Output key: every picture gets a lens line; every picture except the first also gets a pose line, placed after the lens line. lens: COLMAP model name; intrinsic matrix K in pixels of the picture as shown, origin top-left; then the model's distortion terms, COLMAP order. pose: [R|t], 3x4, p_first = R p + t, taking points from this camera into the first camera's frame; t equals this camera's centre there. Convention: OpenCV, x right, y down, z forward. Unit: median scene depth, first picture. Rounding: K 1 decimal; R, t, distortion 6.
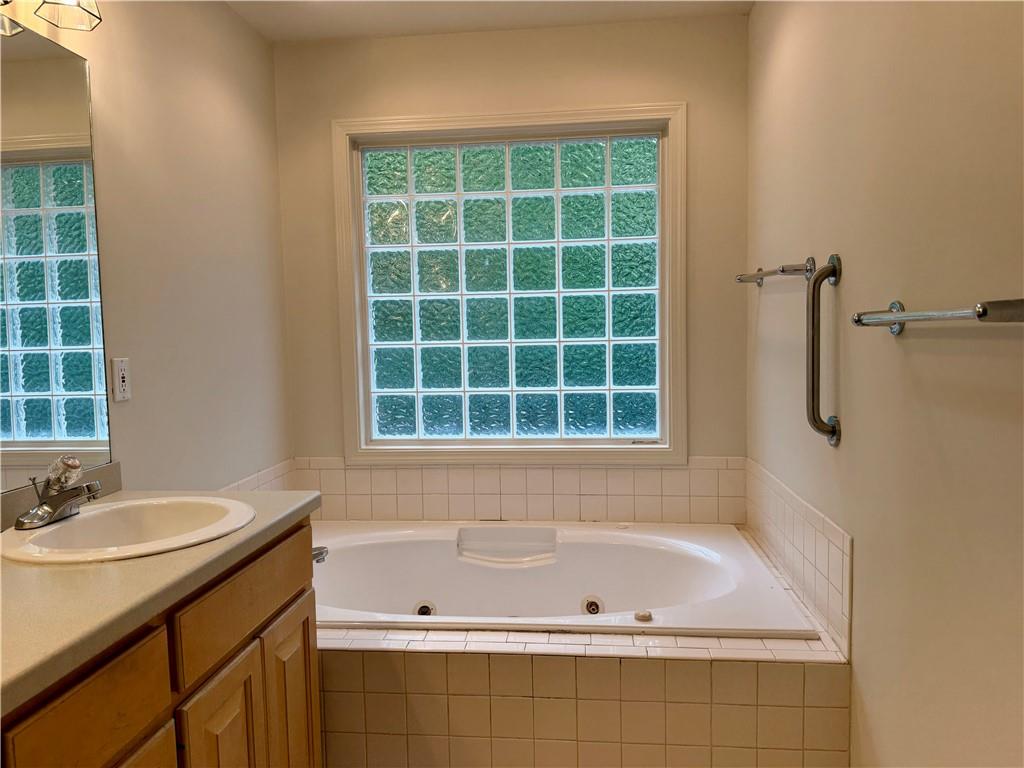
lens RADIAL K [[723.6, 0, 513.4], [0, 723.6, 386.0], [0, 0, 1]] dist [0.051210, -0.006815]
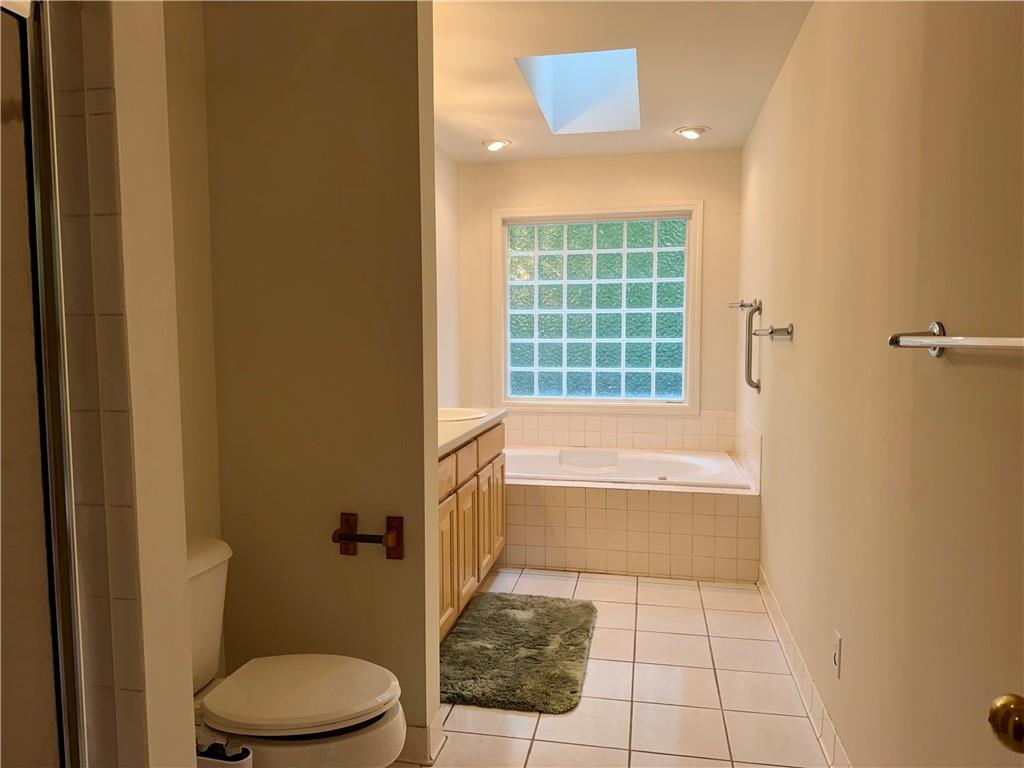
lens RADIAL K [[723.6, 0, 496.4], [0, 723.6, 390.3], [0, 0, 1]] dist [0.051210, -0.006815]
pose [[0.993855, 0.025019, -0.107829, -0.042834], [-0.024107, 0.999662, 0.009754, 0.043352], [0.108037, -0.007094, 0.994122, -0.676626]]
